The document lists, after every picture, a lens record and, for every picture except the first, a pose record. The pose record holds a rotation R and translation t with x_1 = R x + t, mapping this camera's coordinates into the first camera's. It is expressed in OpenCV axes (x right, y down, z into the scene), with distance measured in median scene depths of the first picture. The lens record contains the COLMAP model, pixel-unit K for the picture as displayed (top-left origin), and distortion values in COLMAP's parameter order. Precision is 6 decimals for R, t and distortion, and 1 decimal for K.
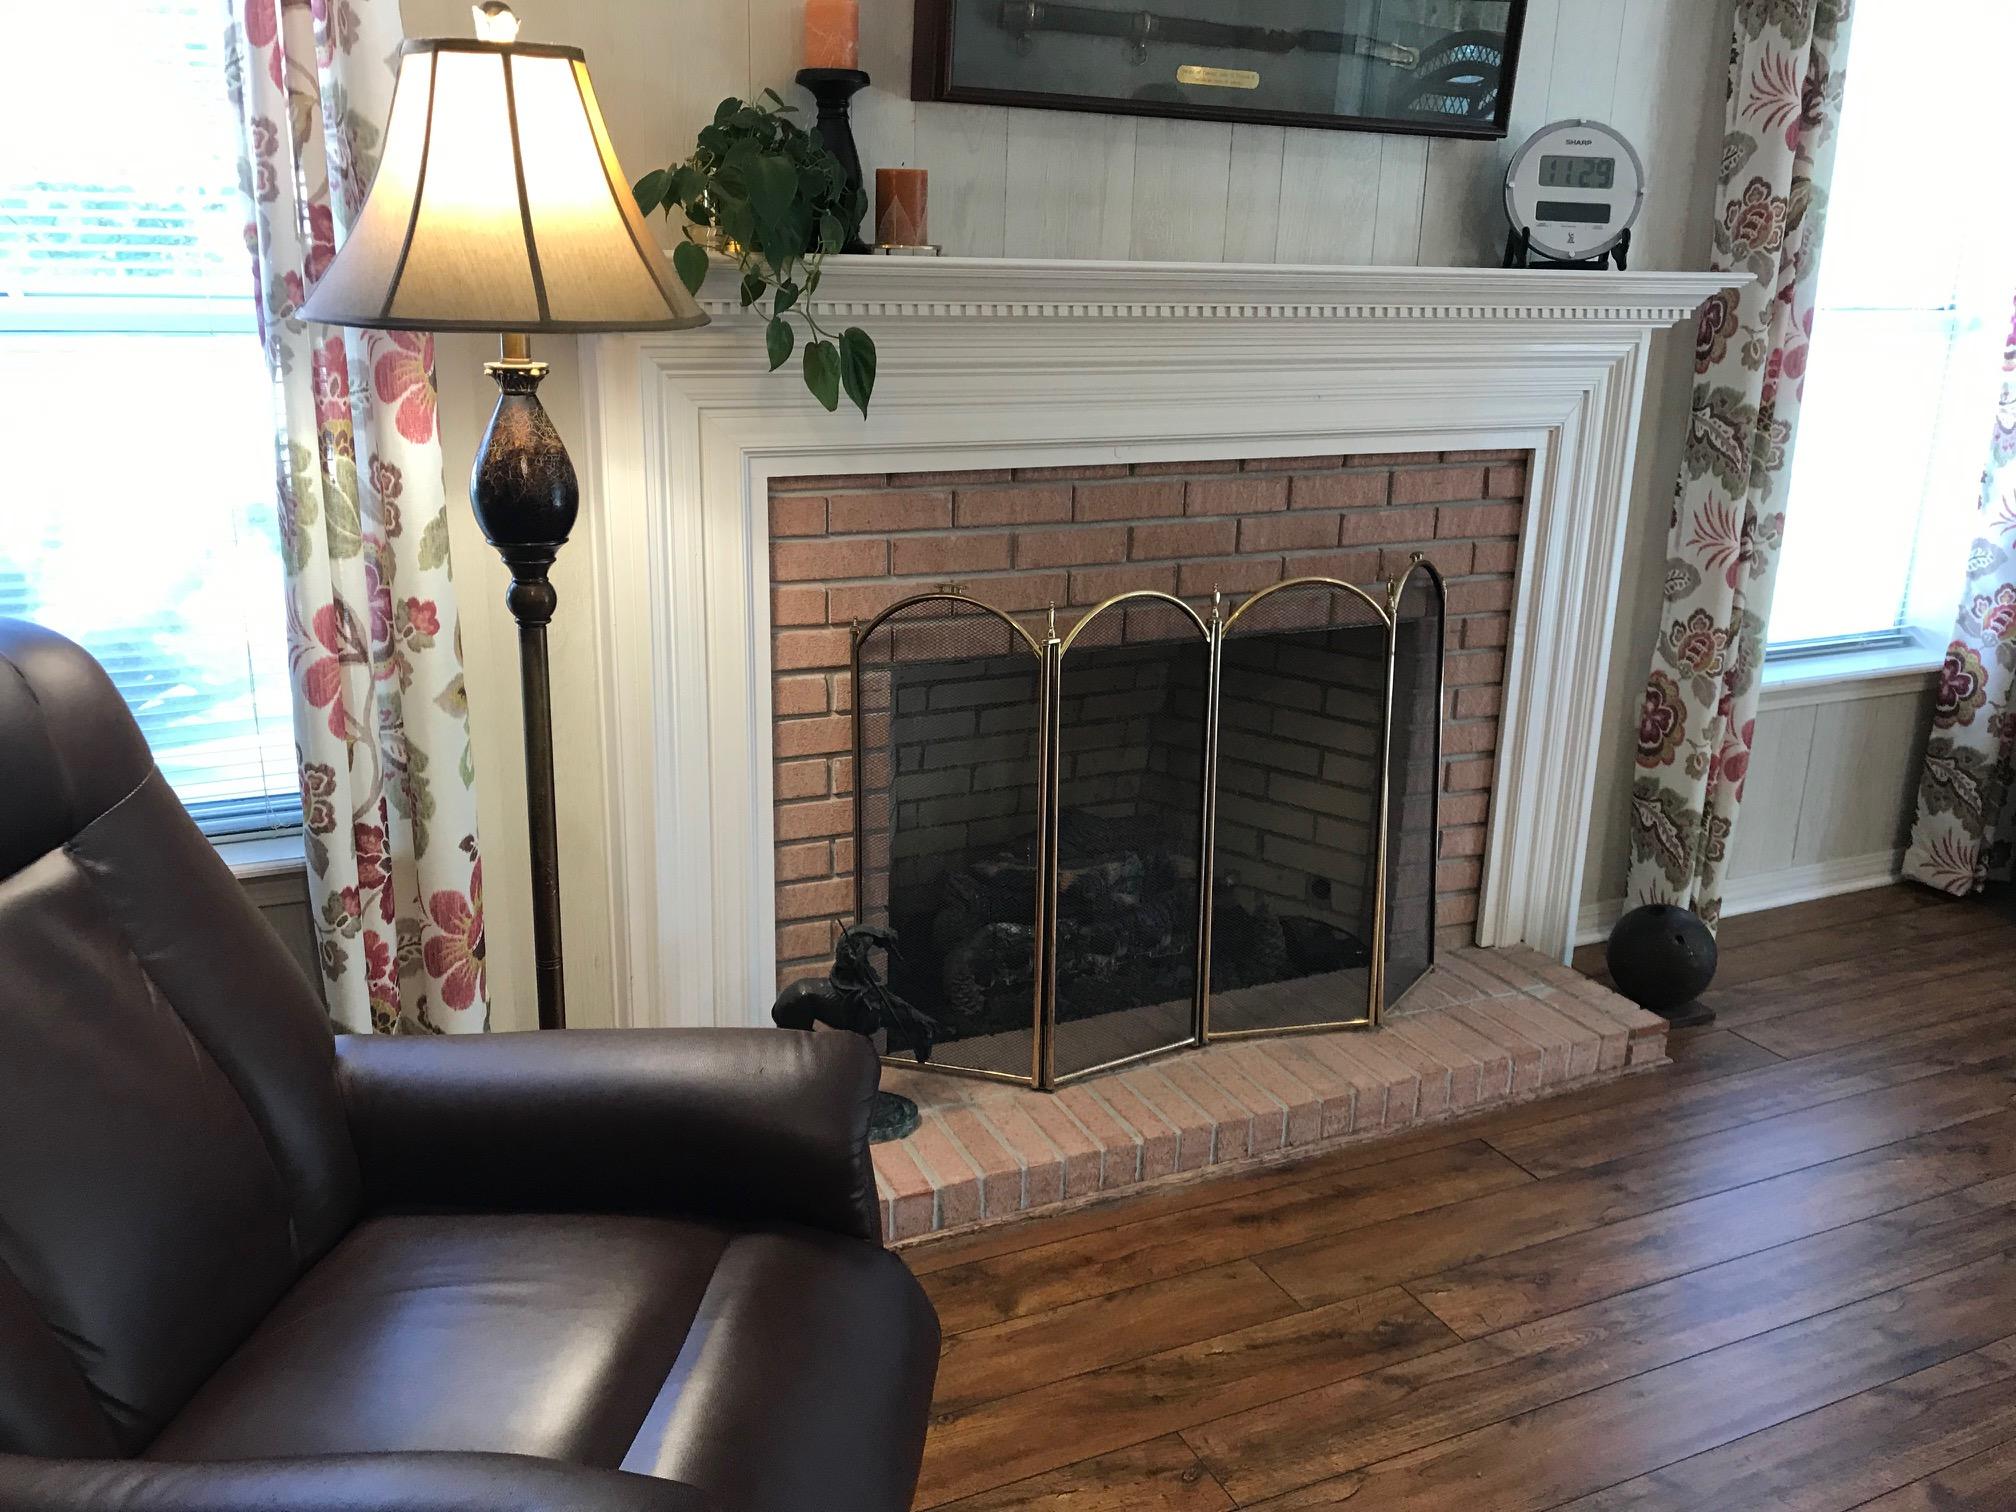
lens RADIAL K [[1649.6, 0, 1004.1], [0, 1649.6, 752.6], [0, 0, 1]] dist [0.047286, -0.064388]
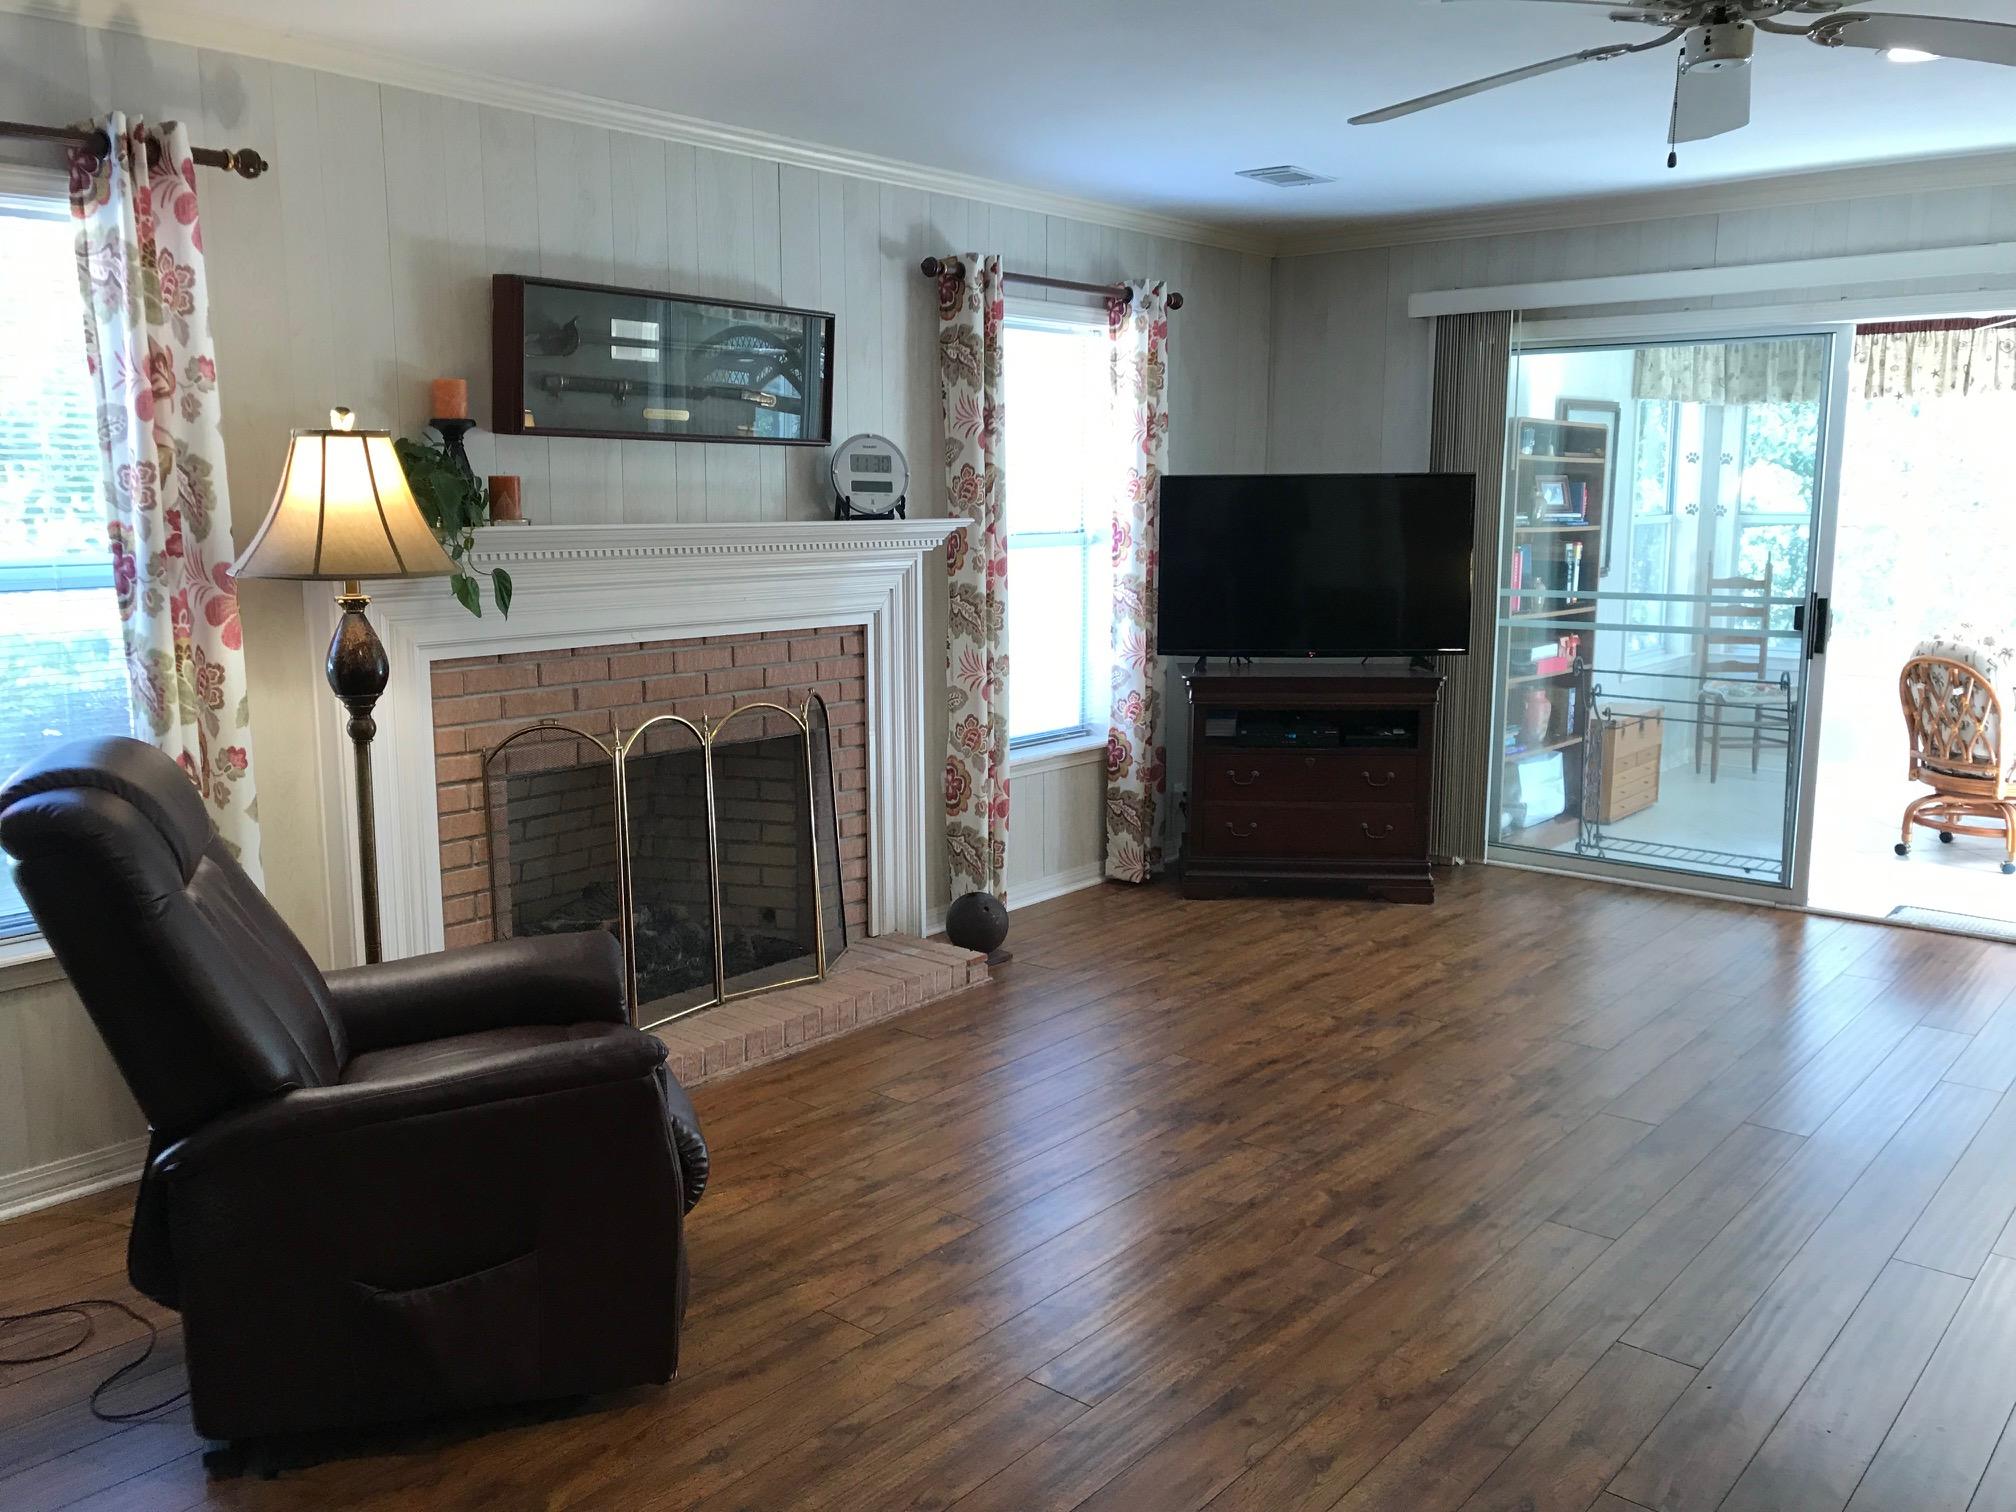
lens RADIAL K [[1649.6, 0, 985.9], [0, 1649.6, 757.0], [0, 0, 1]] dist [0.047286, -0.064388]
pose [[0.911261, -0.086713, 0.402598, -0.276940], [0.135970, 0.986112, -0.095369, 0.136249], [-0.388737, 0.141647, 0.910395, -0.592572]]
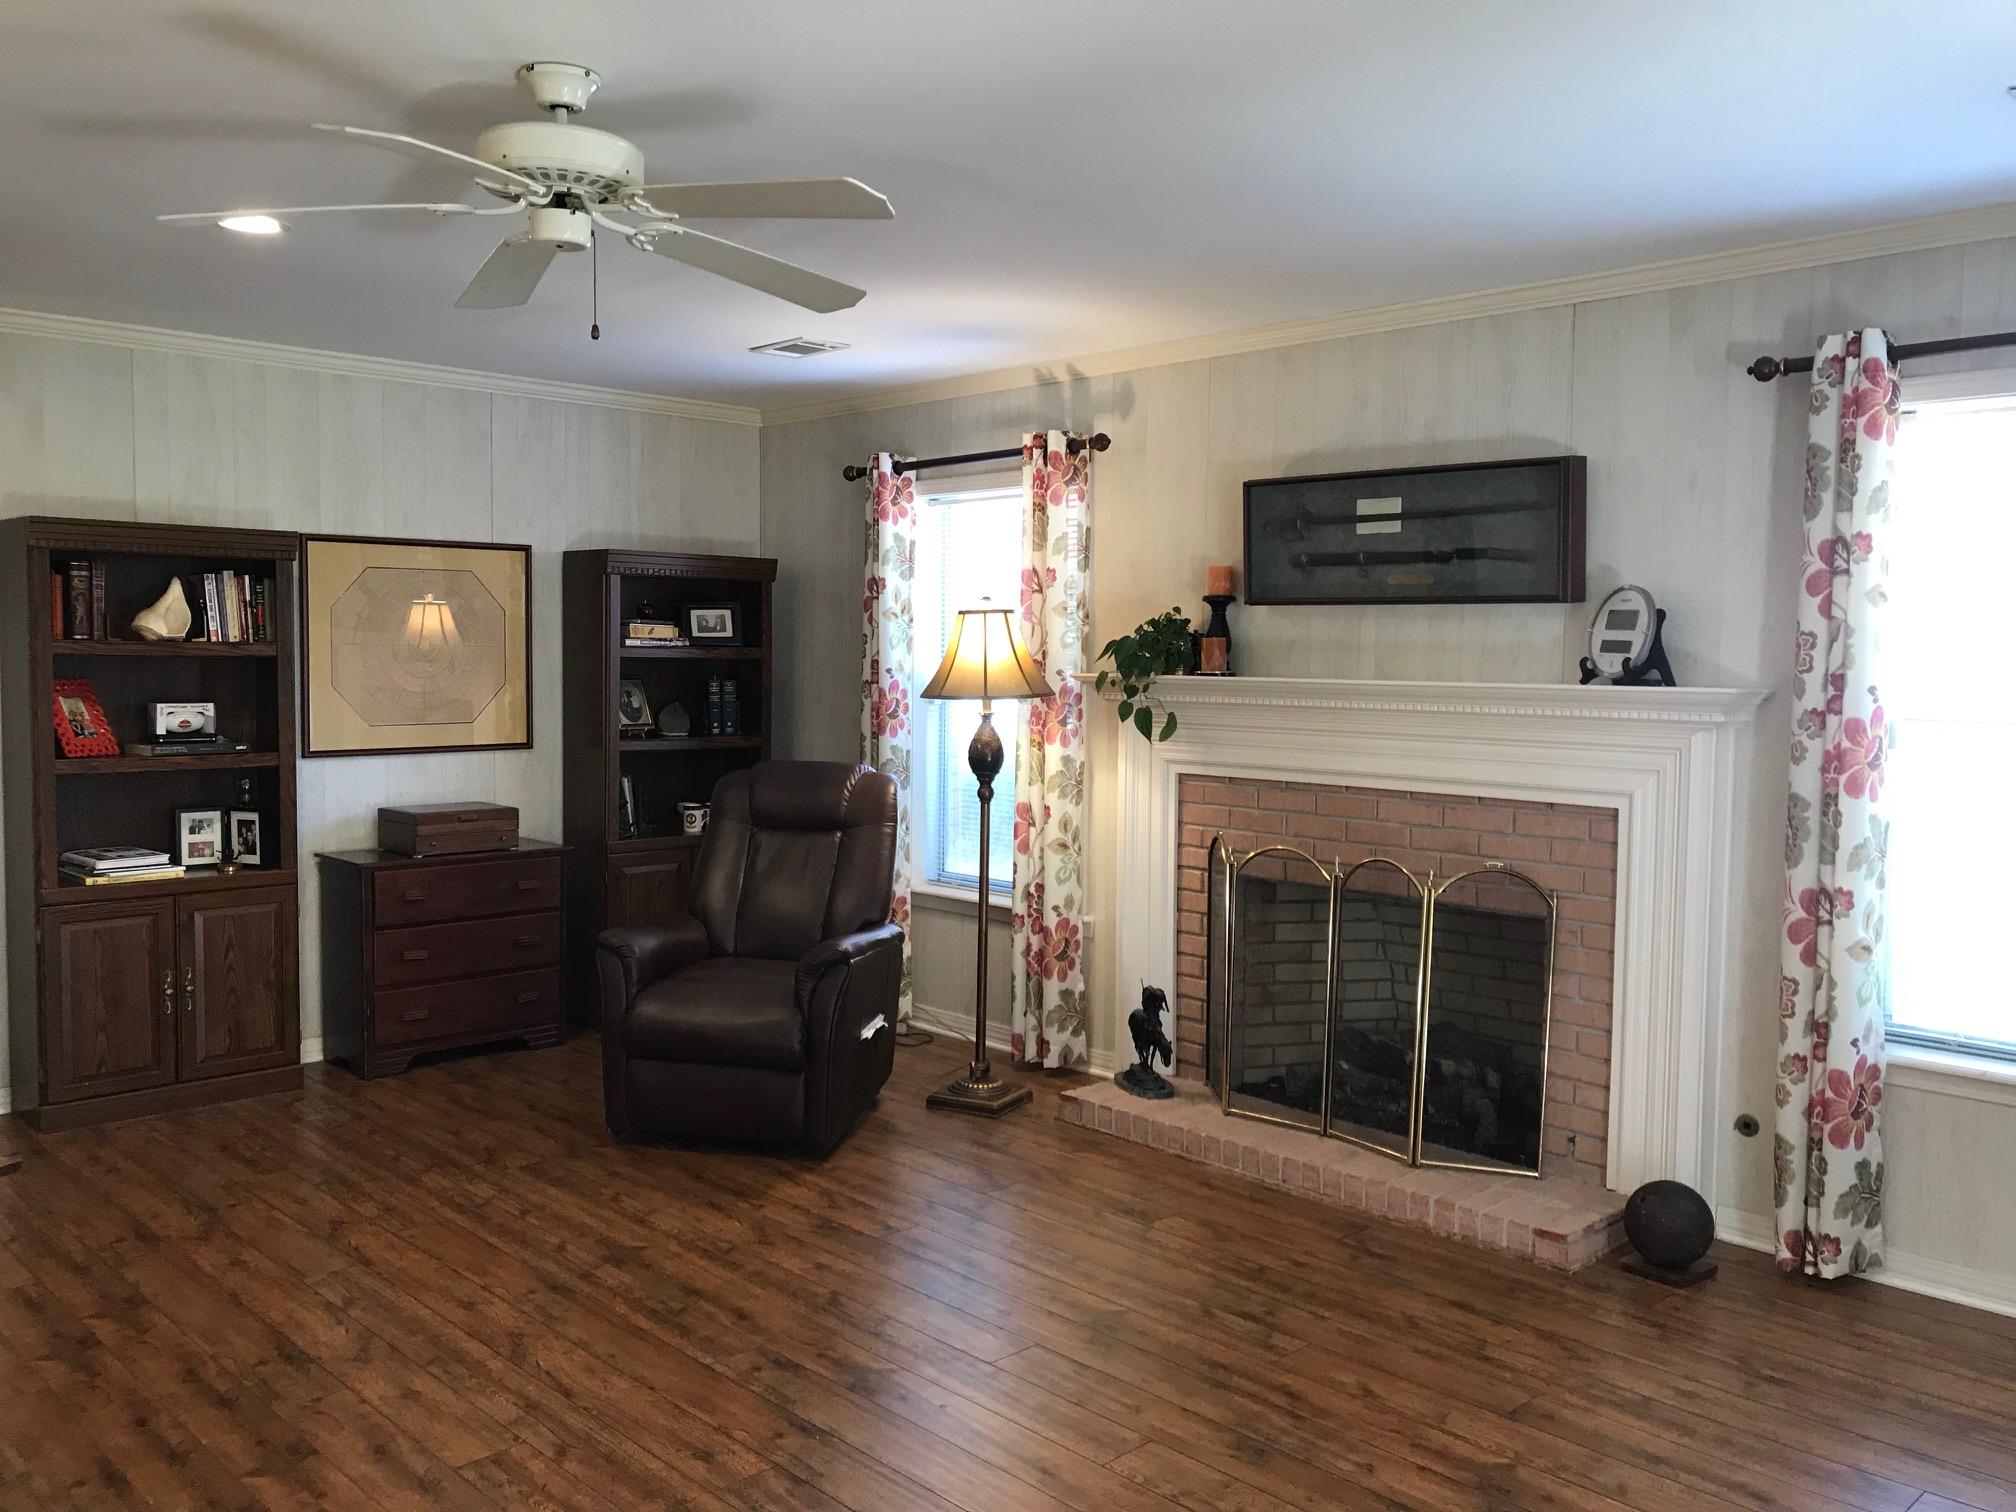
lens RADIAL K [[1649.6, 0, 1003.8], [0, 1649.6, 749.1], [0, 0, 1]] dist [0.047286, -0.064388]
pose [[0.323335, 0.041914, -0.945356, 1.644213], [-0.274141, 0.960326, -0.051185, -0.021048], [0.905705, 0.275711, 0.321998, 0.080802]]
